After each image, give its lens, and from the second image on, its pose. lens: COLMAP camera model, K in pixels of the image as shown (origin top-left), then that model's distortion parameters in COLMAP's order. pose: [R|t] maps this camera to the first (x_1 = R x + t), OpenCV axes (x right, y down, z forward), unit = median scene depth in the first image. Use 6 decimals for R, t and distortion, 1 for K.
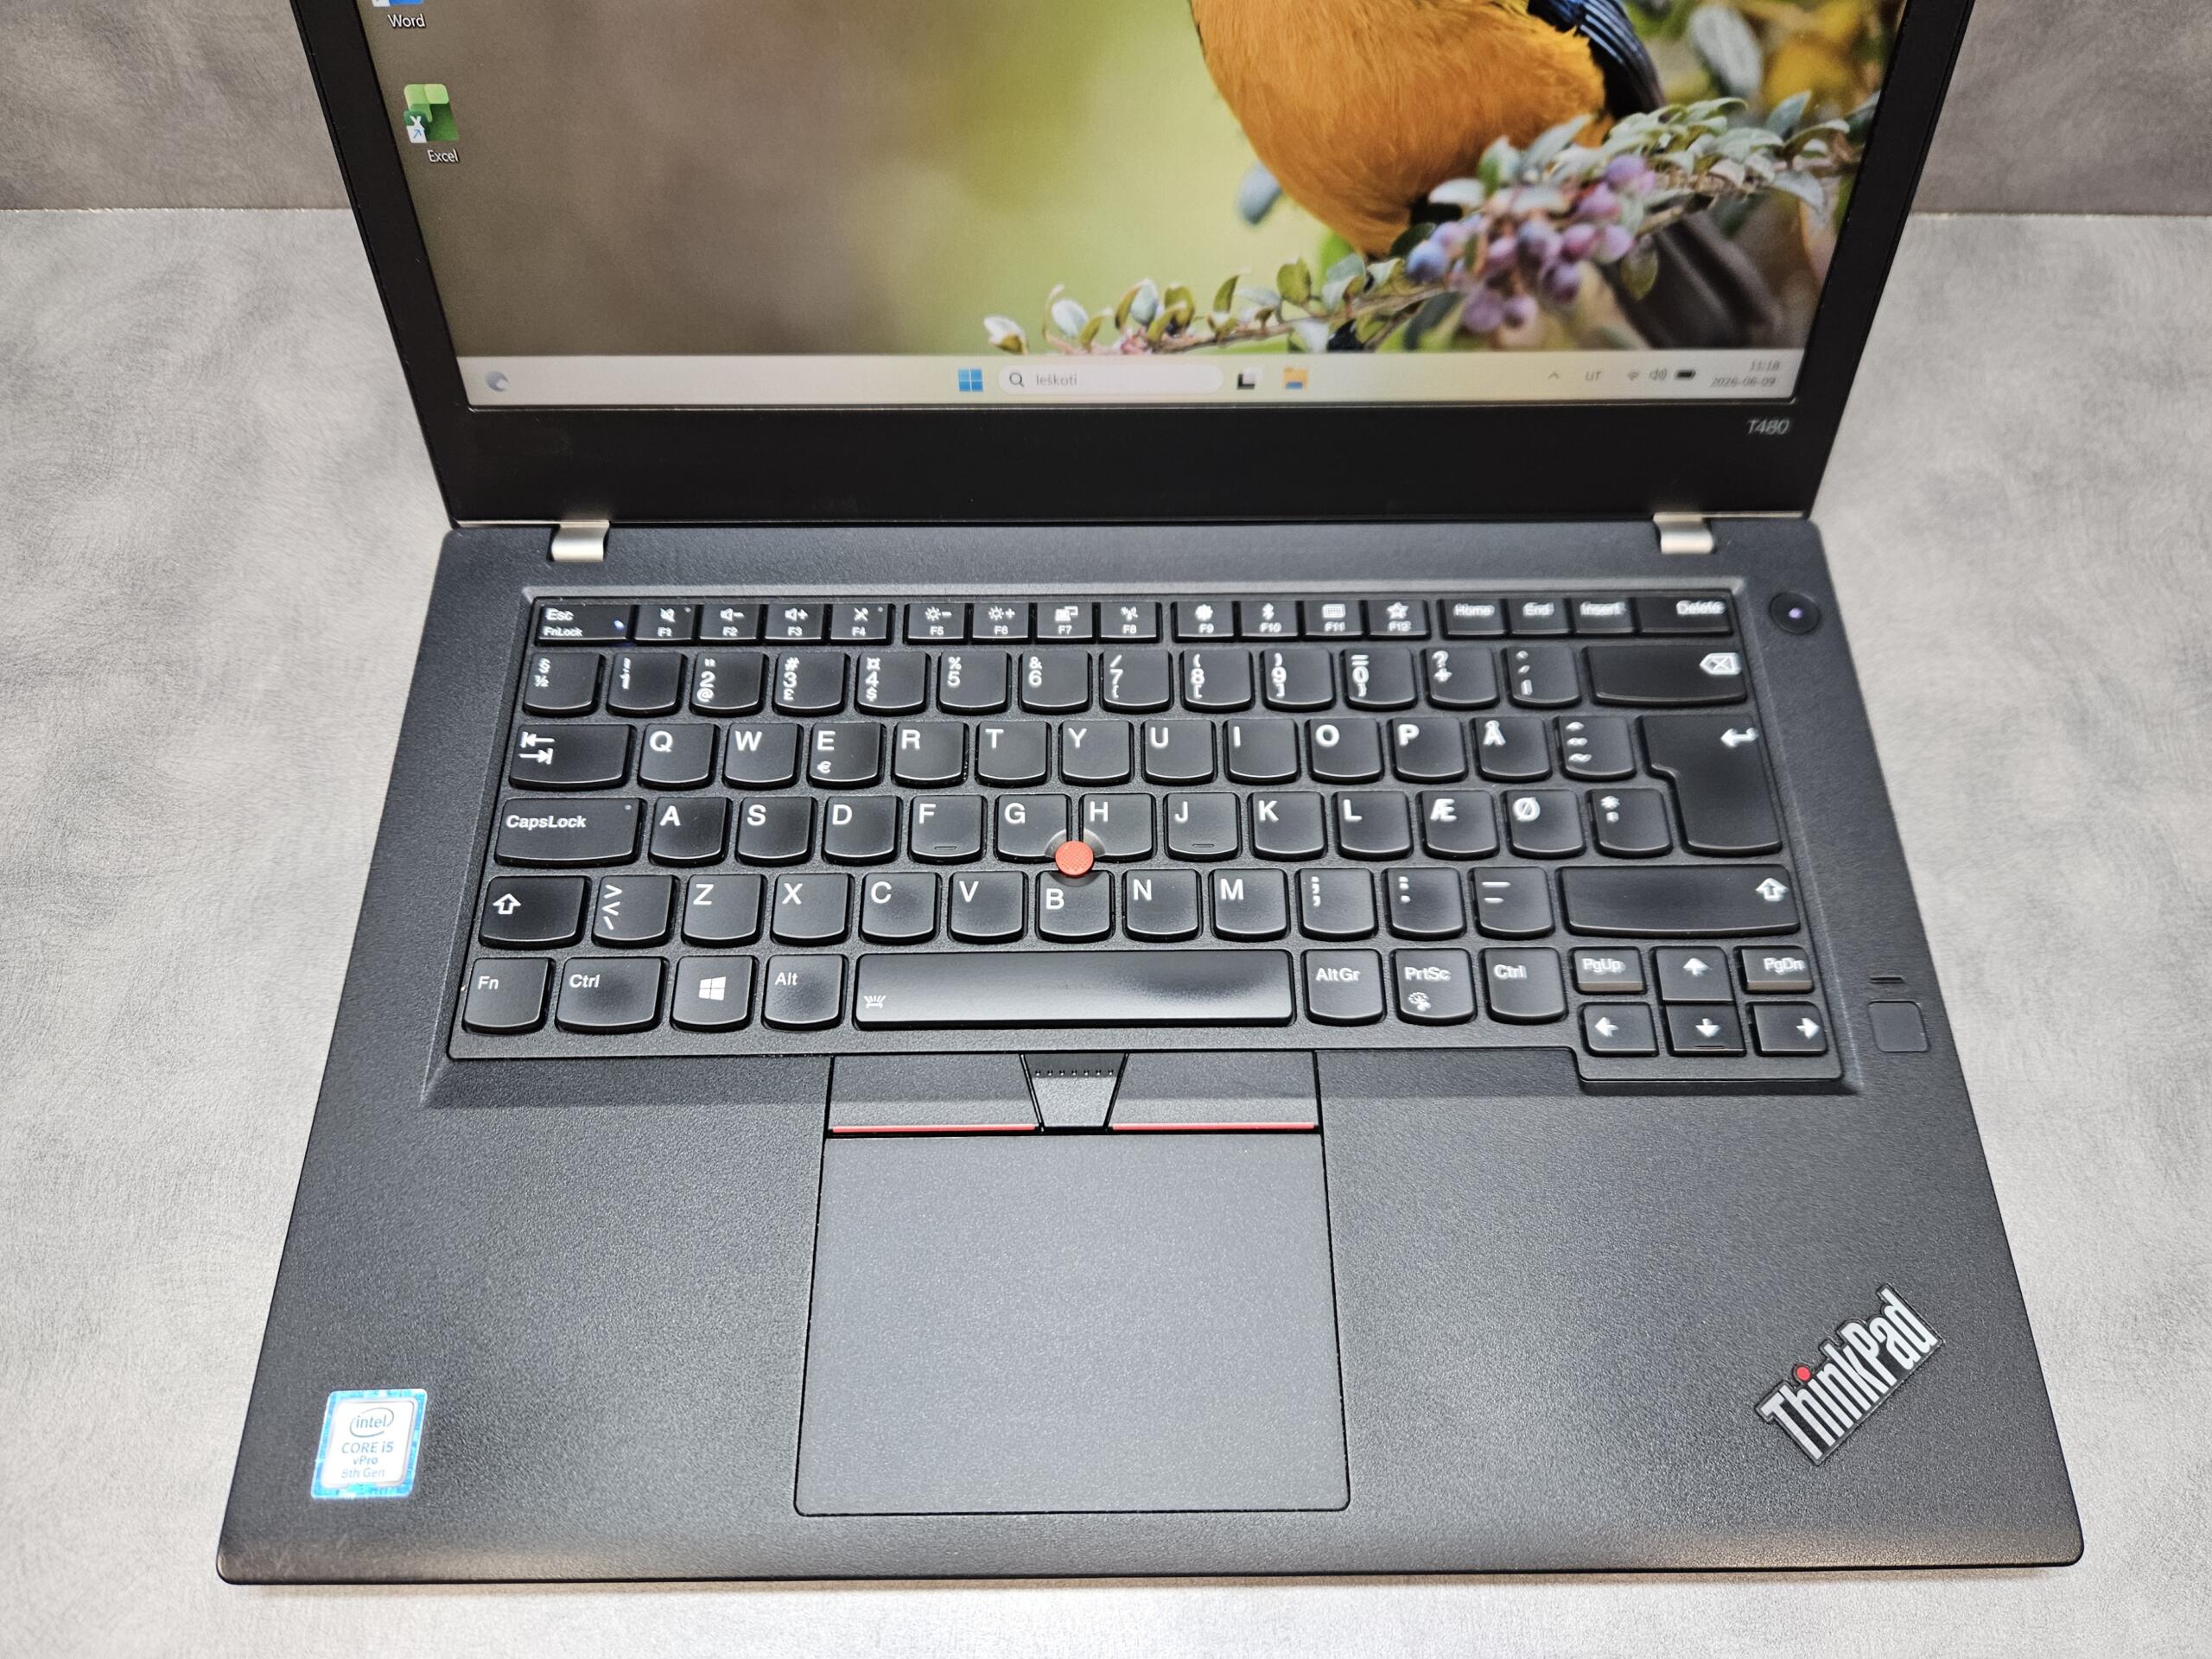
lens RADIAL K [[1504.8, 0, 1108.8], [0, 1504.8, 821.6], [0, 0, 1]] dist [0.026569, -0.037640]
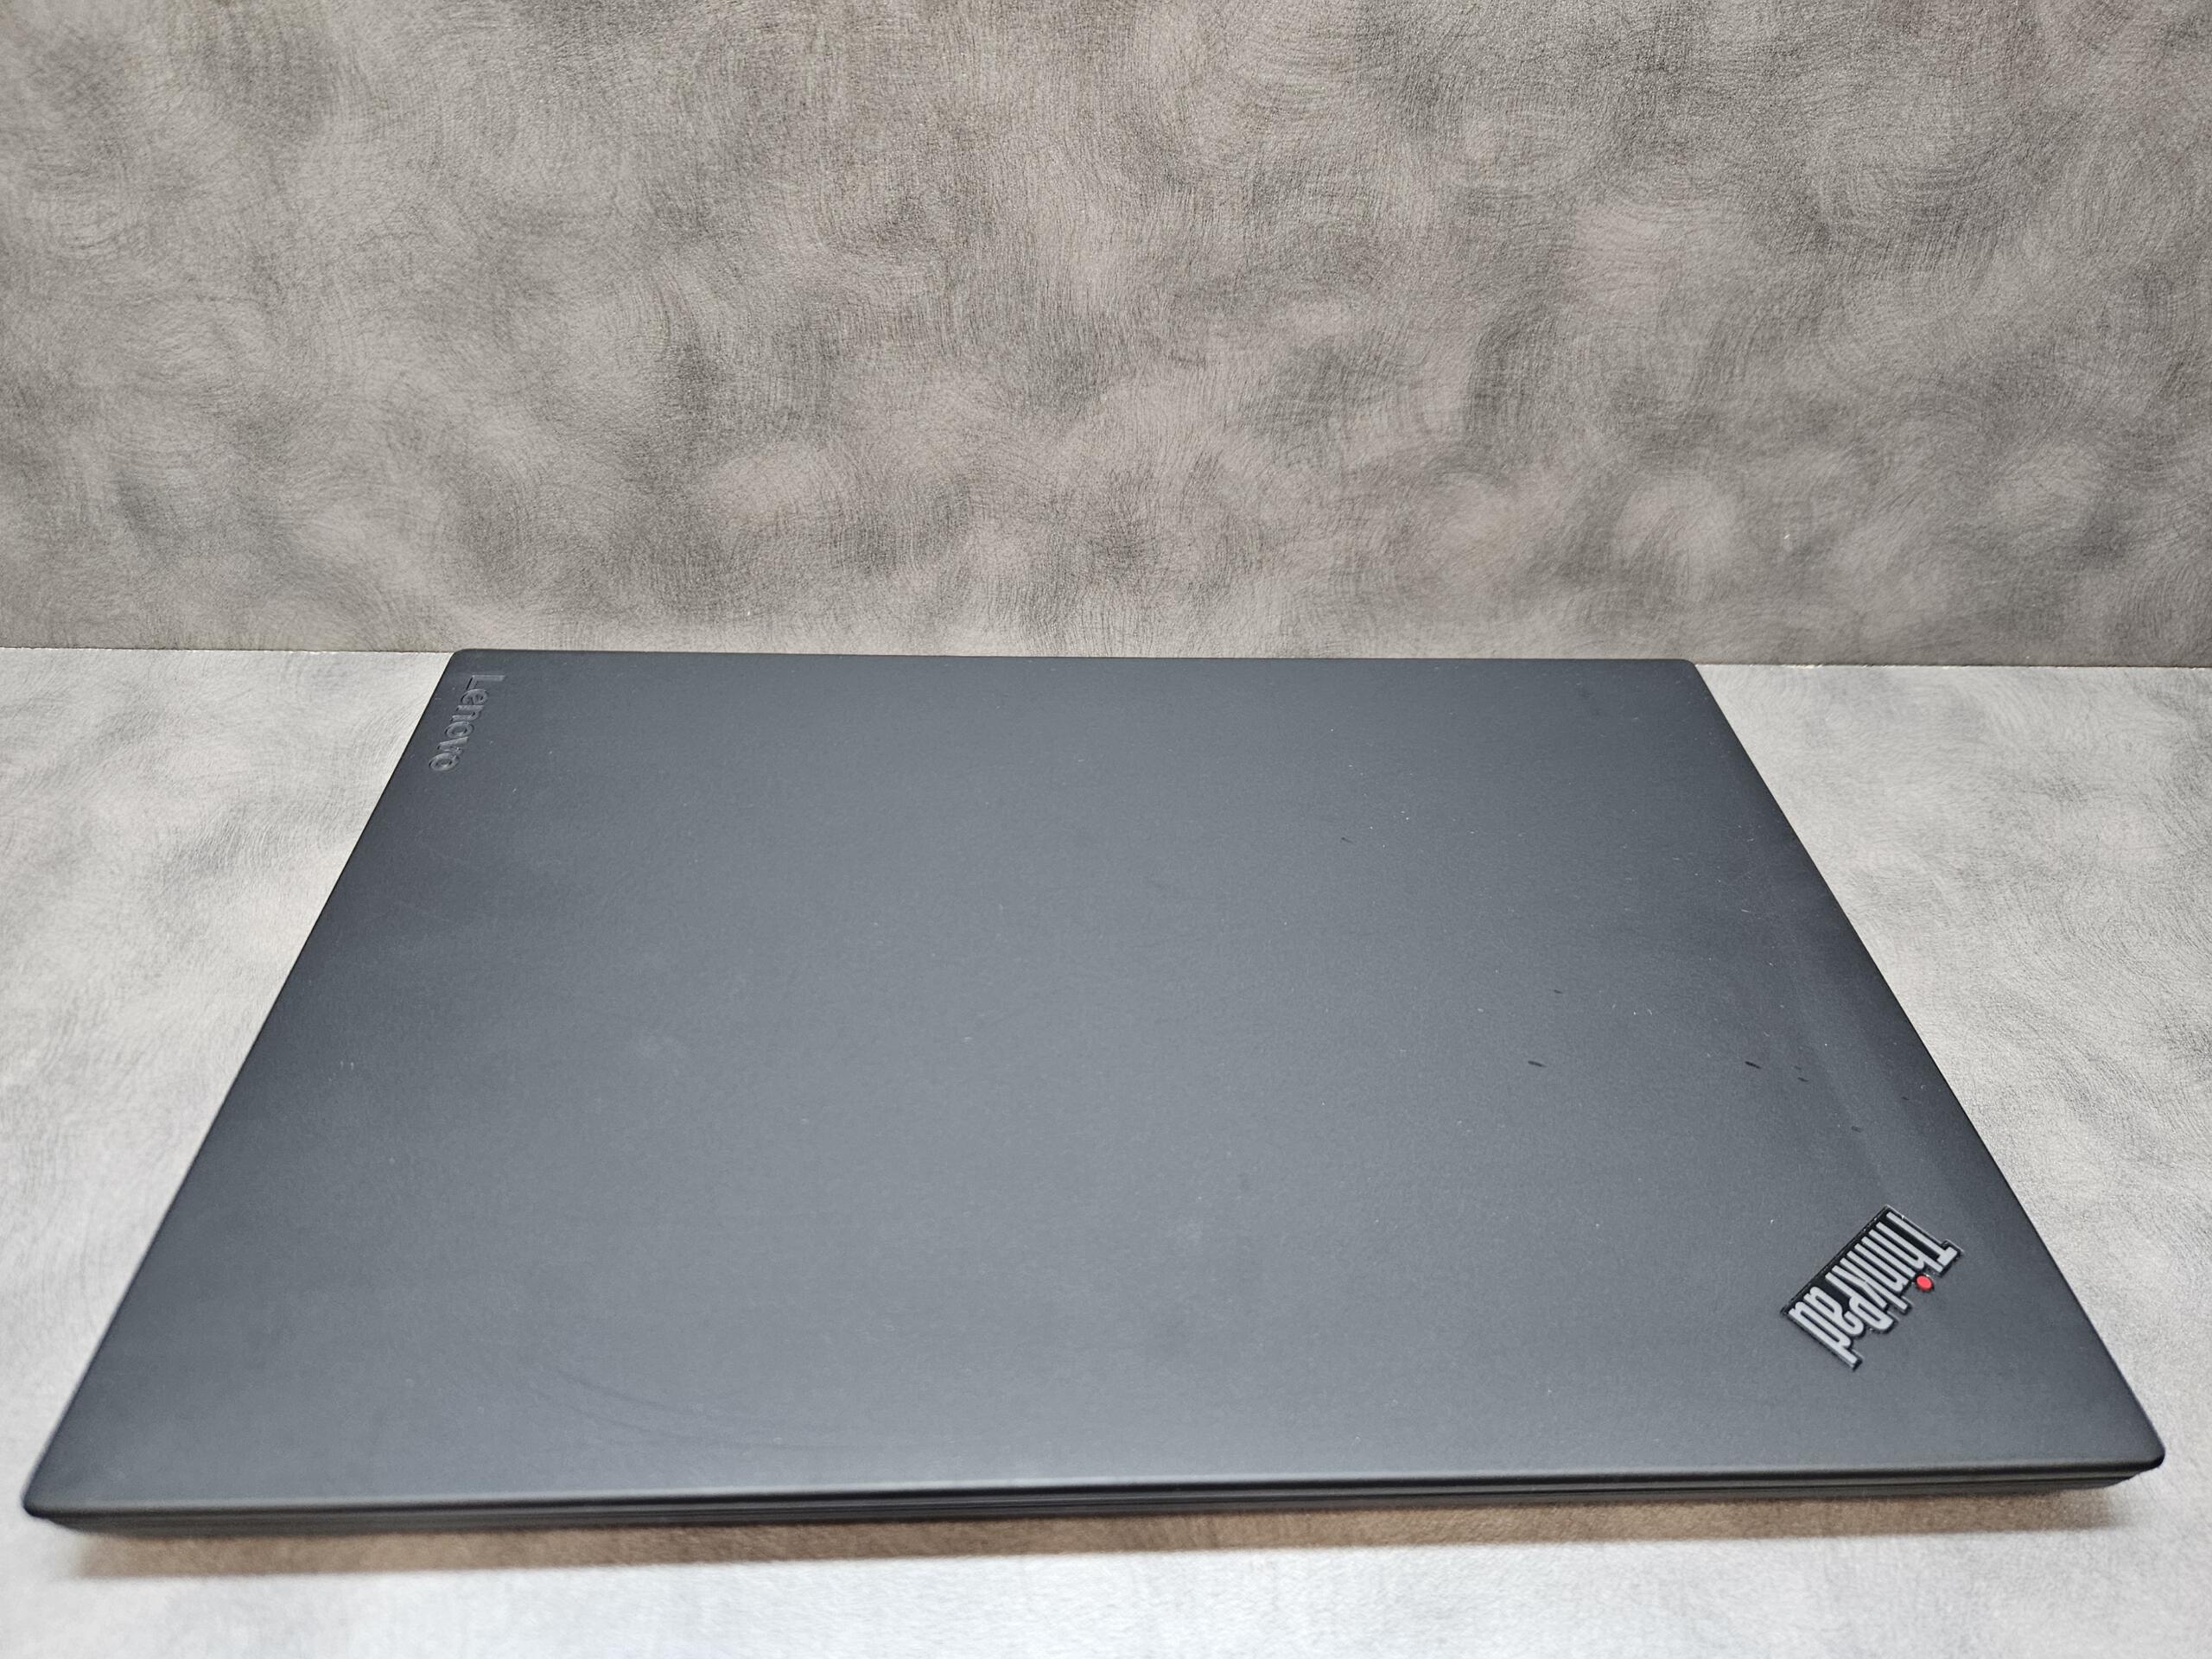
lens RADIAL K [[1504.8, 0, 1102.4], [0, 1504.8, 840.0], [0, 0, 1]] dist [0.026569, -0.037640]
pose [[0.998426, 0.001408, 0.056075, 0.005939], [0.021232, 0.915819, -0.401030, 0.149247], [-0.051919, 0.401589, 0.914347, 0.146708]]
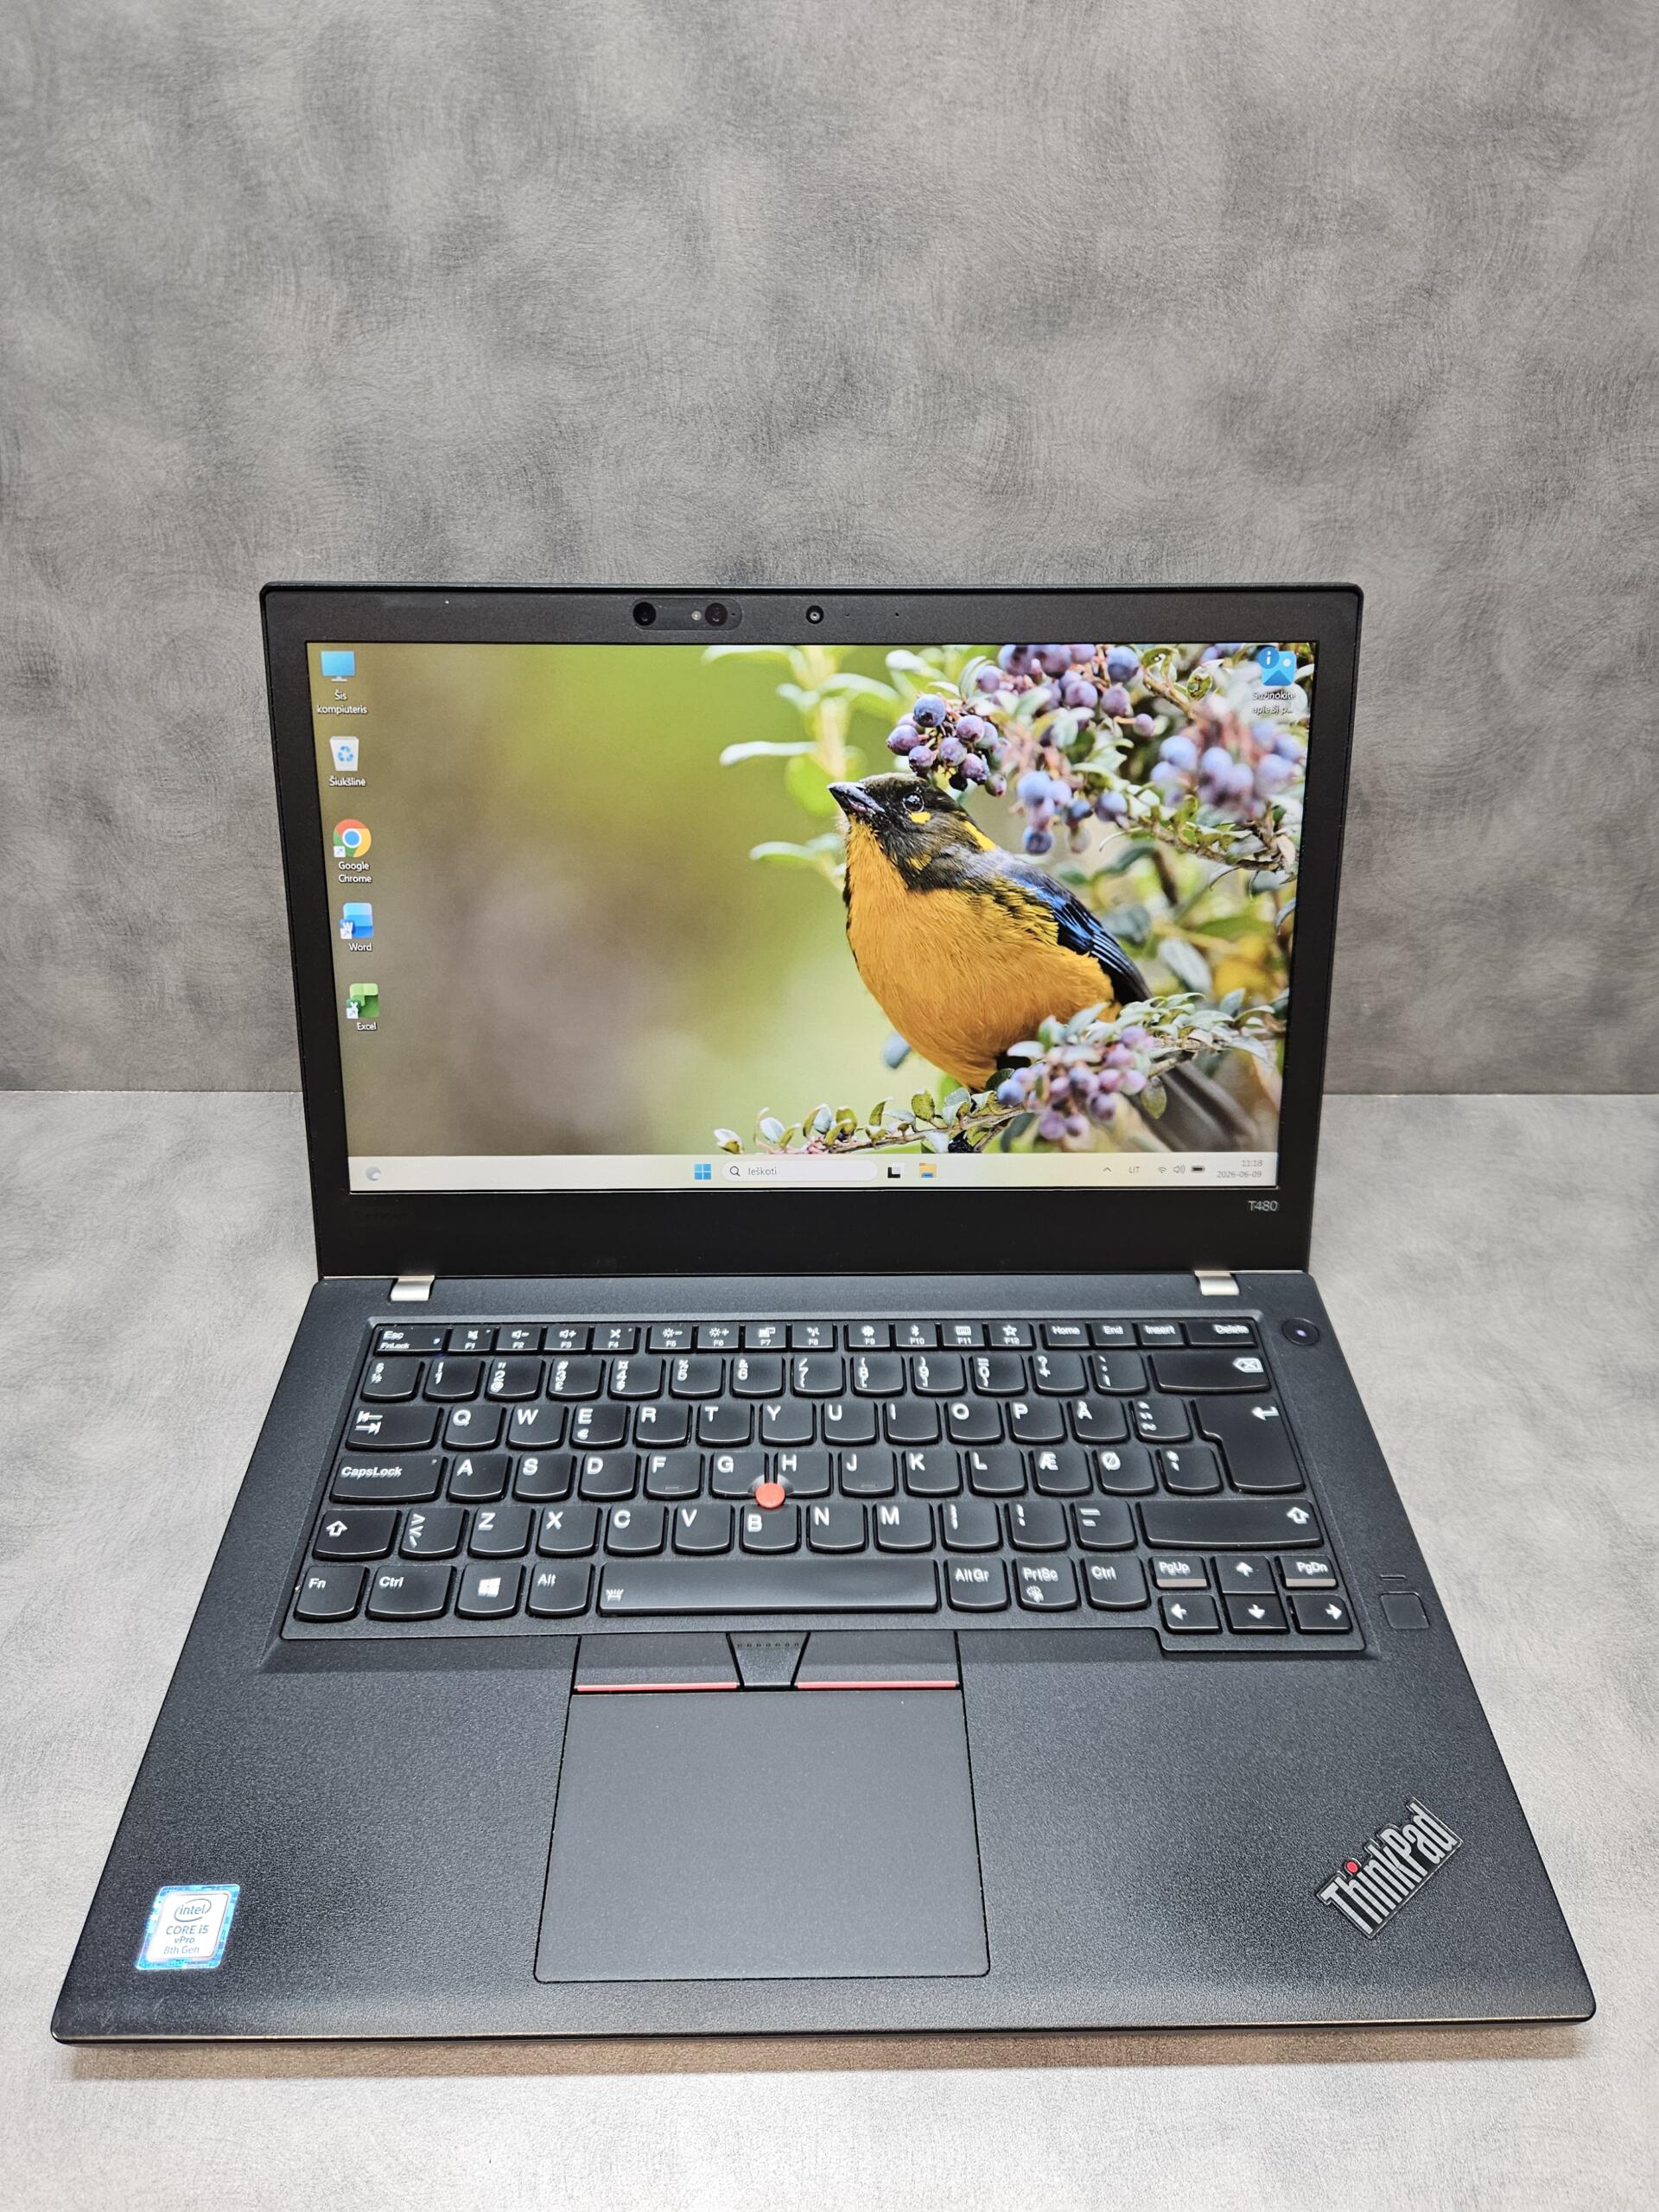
lens RADIAL K [[1504.8, 0, 816.2], [0, 1504.8, 1116.3], [0, 0, 1]] dist [0.026569, -0.037640]
pose [[0.999991, 0.000199, 0.004164, 0.011209], [0.001643, 0.899167, -0.437602, 0.289774], [-0.003832, 0.437605, 0.899159, -0.316638]]
